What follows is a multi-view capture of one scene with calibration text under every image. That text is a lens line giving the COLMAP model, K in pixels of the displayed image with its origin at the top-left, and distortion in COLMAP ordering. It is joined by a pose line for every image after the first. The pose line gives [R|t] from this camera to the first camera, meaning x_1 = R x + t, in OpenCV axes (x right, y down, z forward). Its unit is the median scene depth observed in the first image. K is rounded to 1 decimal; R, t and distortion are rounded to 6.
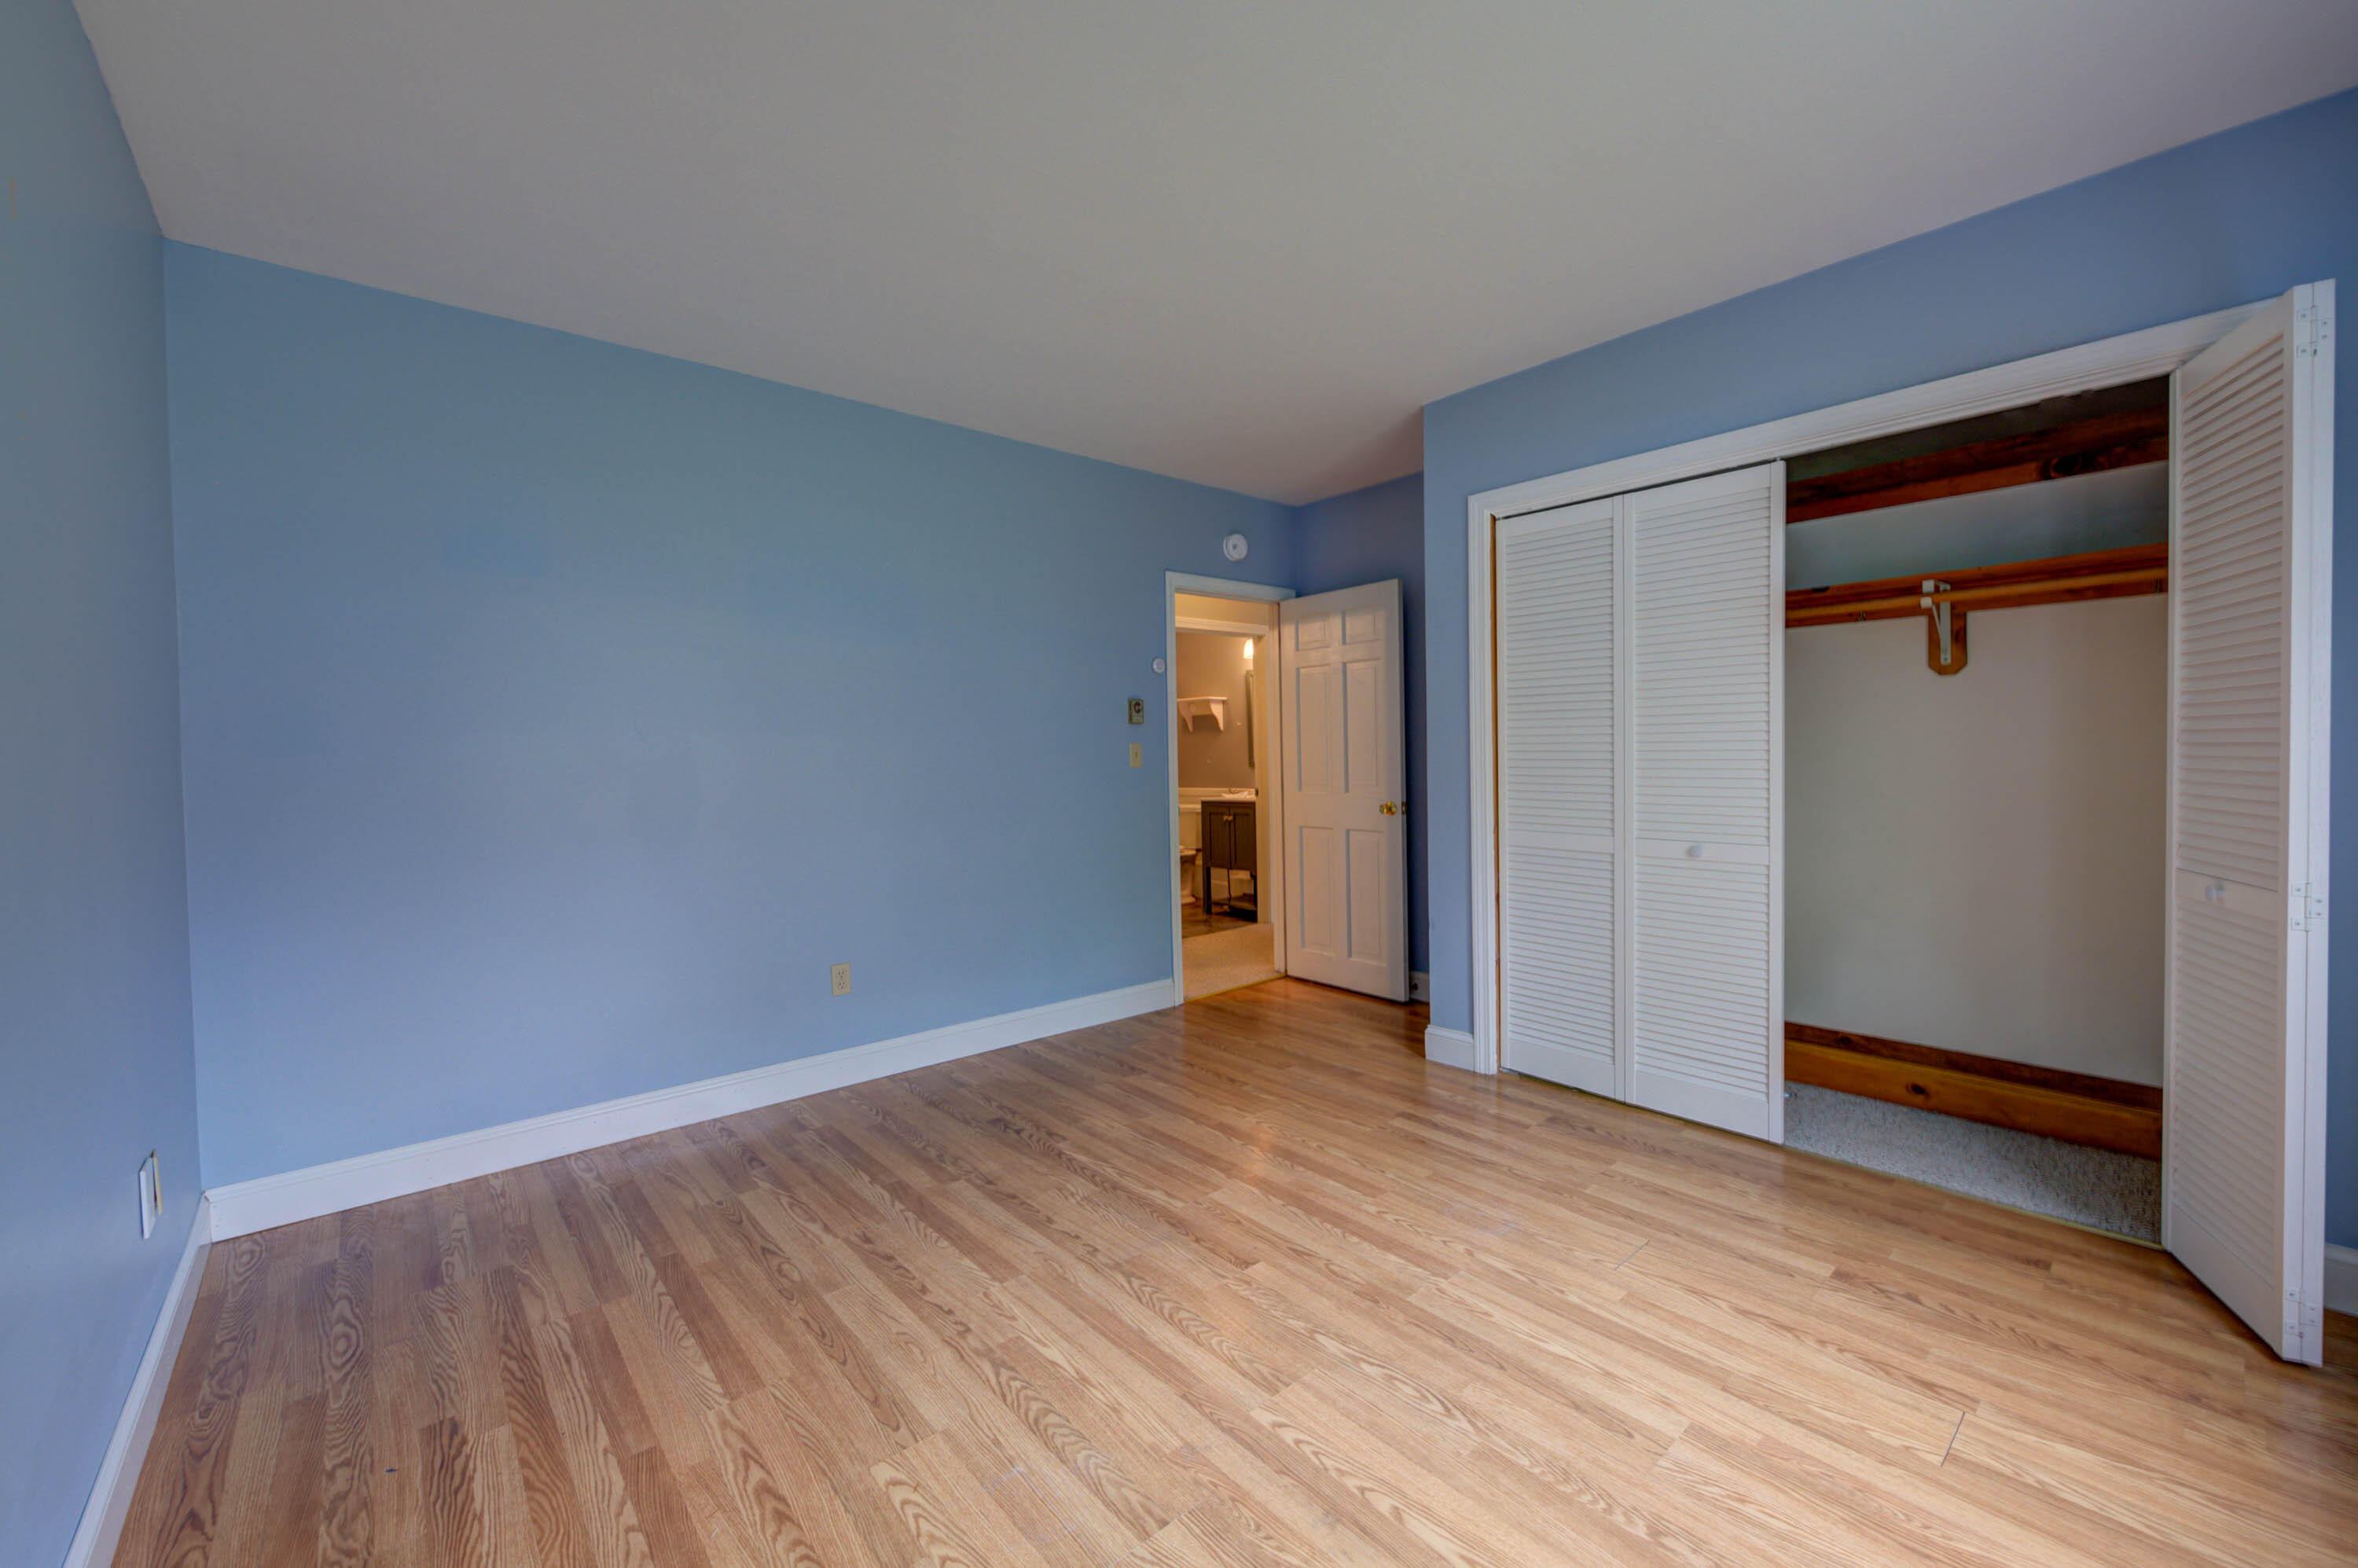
lens RADIAL K [[930.3, 0, 1174.2], [0, 930.3, 776.7], [0, 0, 1]] dist [-0.002100, -0.001779]
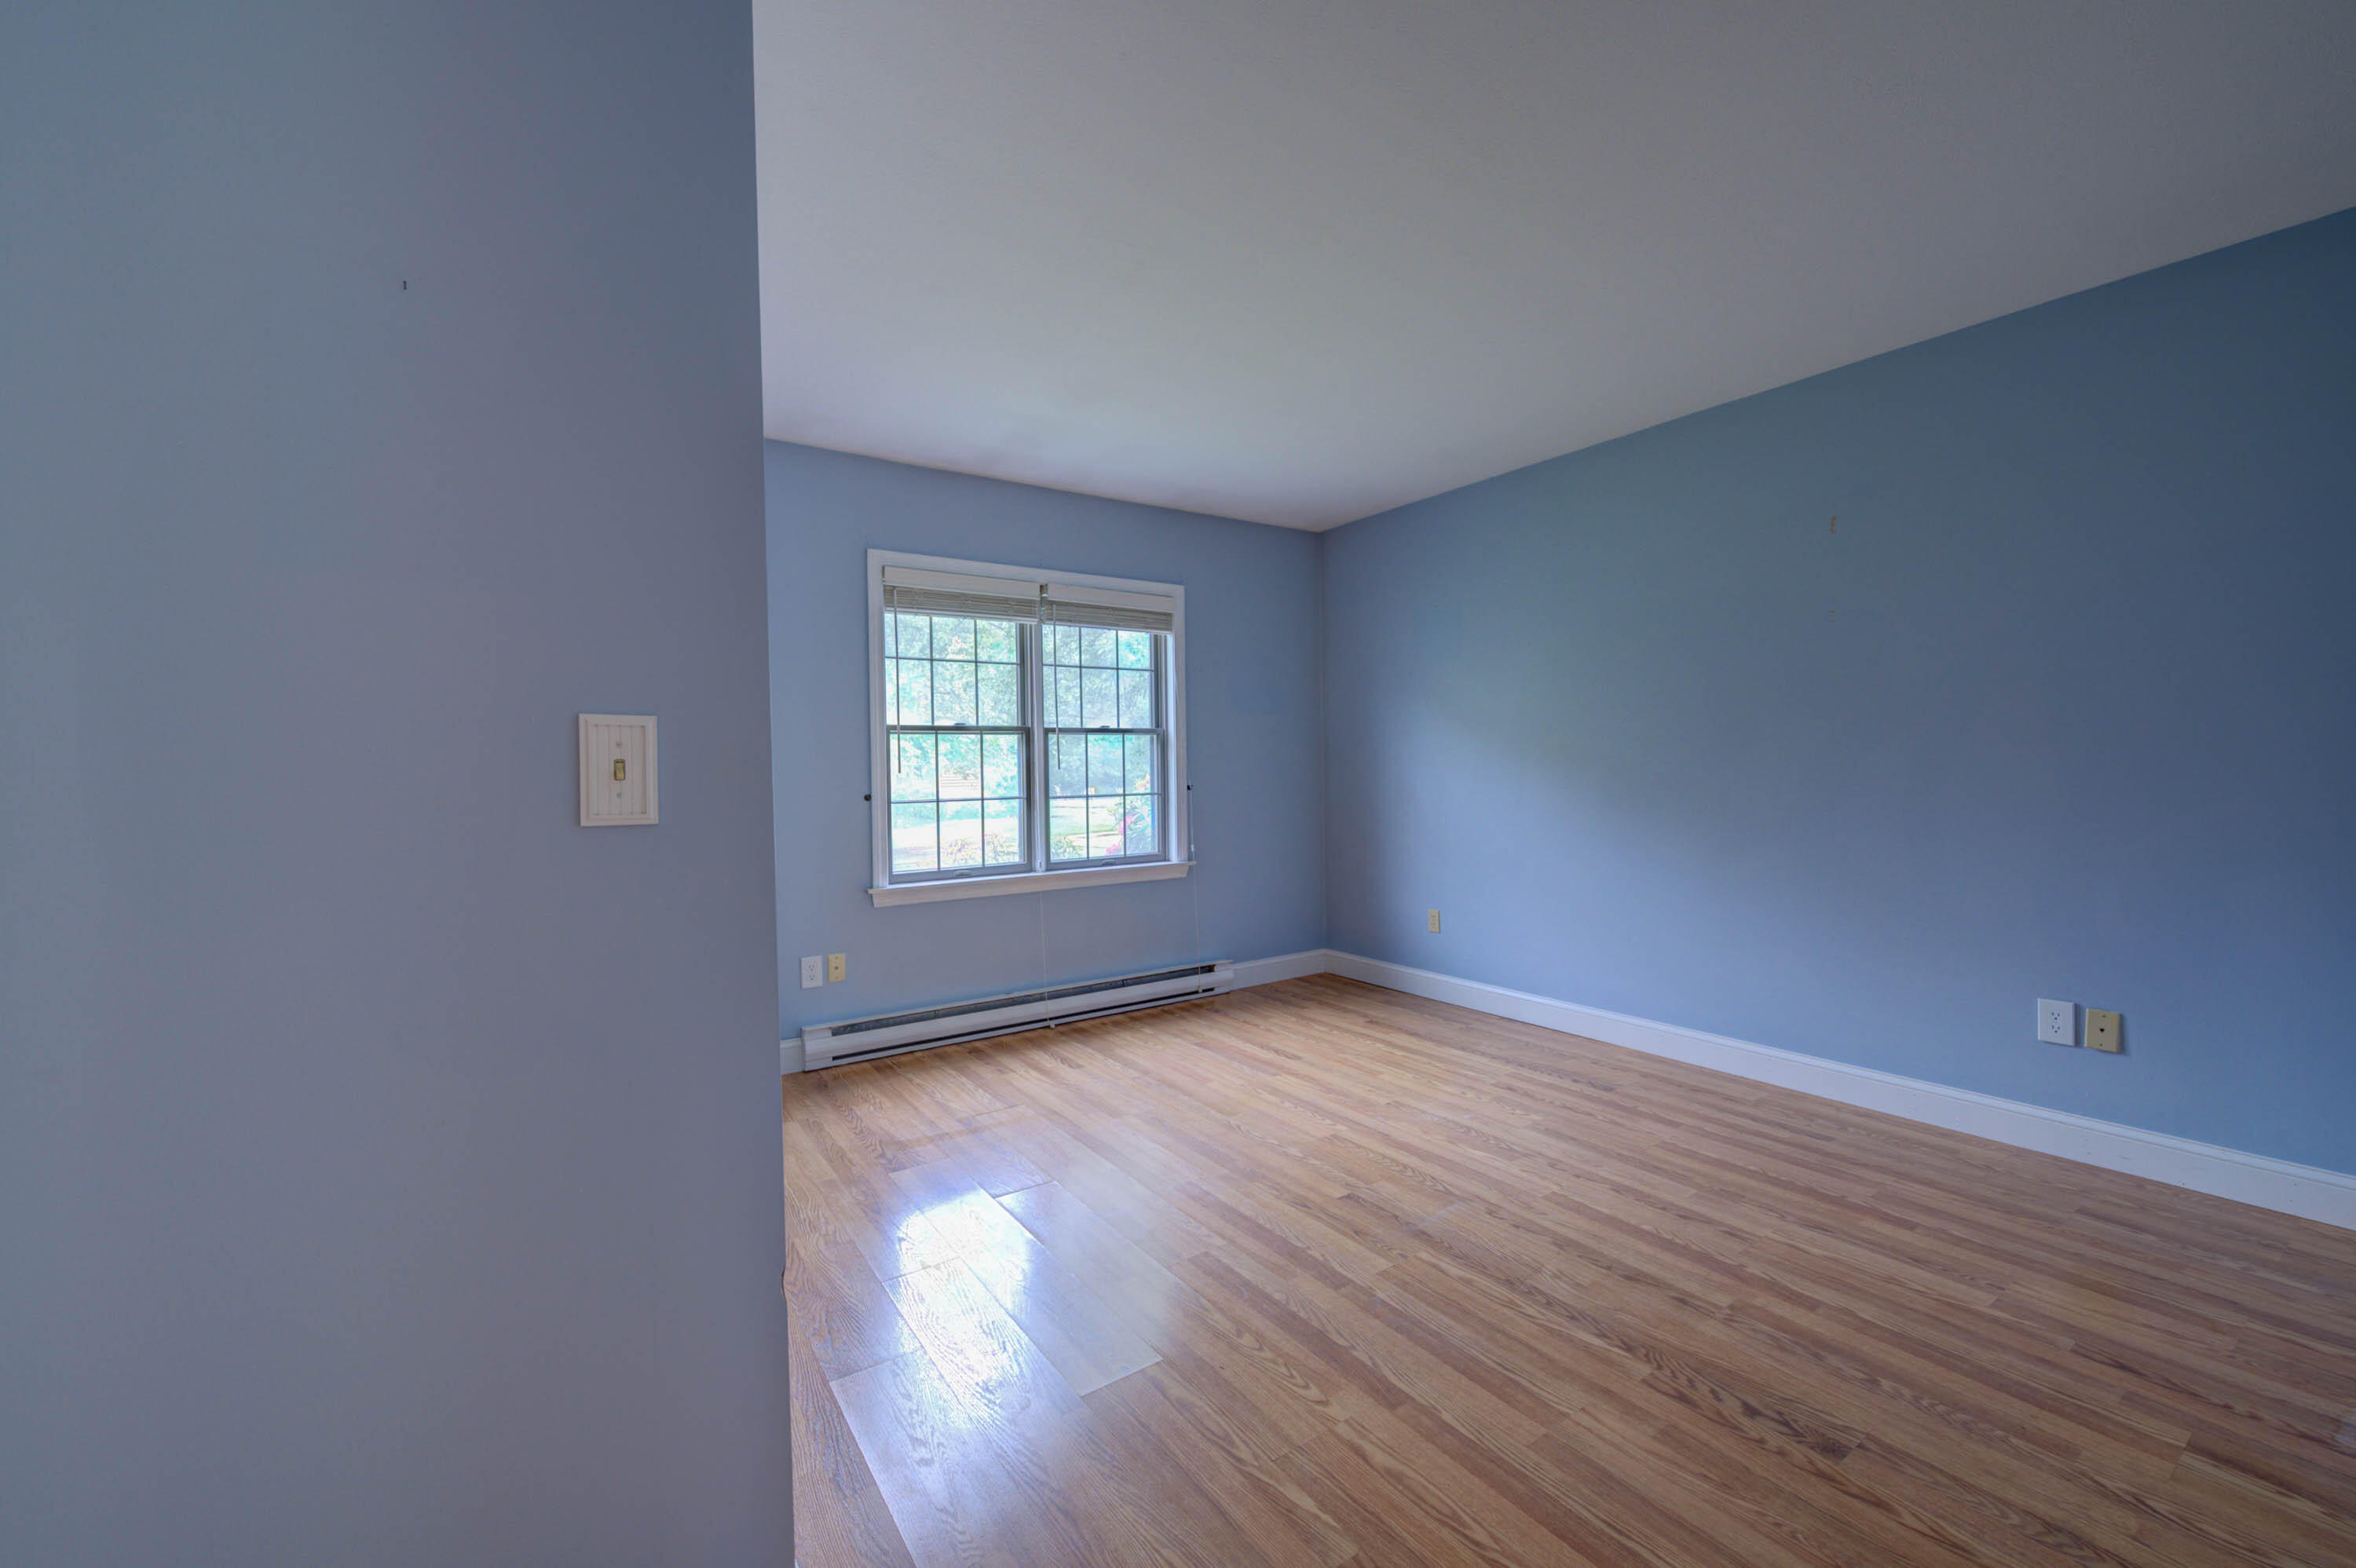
lens RADIAL K [[929.5, 0, 1180.6], [0, 929.5, 778.6], [0, 0, 1]] dist [-0.002100, -0.001779]
pose [[-0.993611, 0.030429, 0.108683, 0.141465], [0.034285, 0.998841, 0.033783, -0.048125], [-0.107529, 0.037293, -0.993502, 2.103274]]
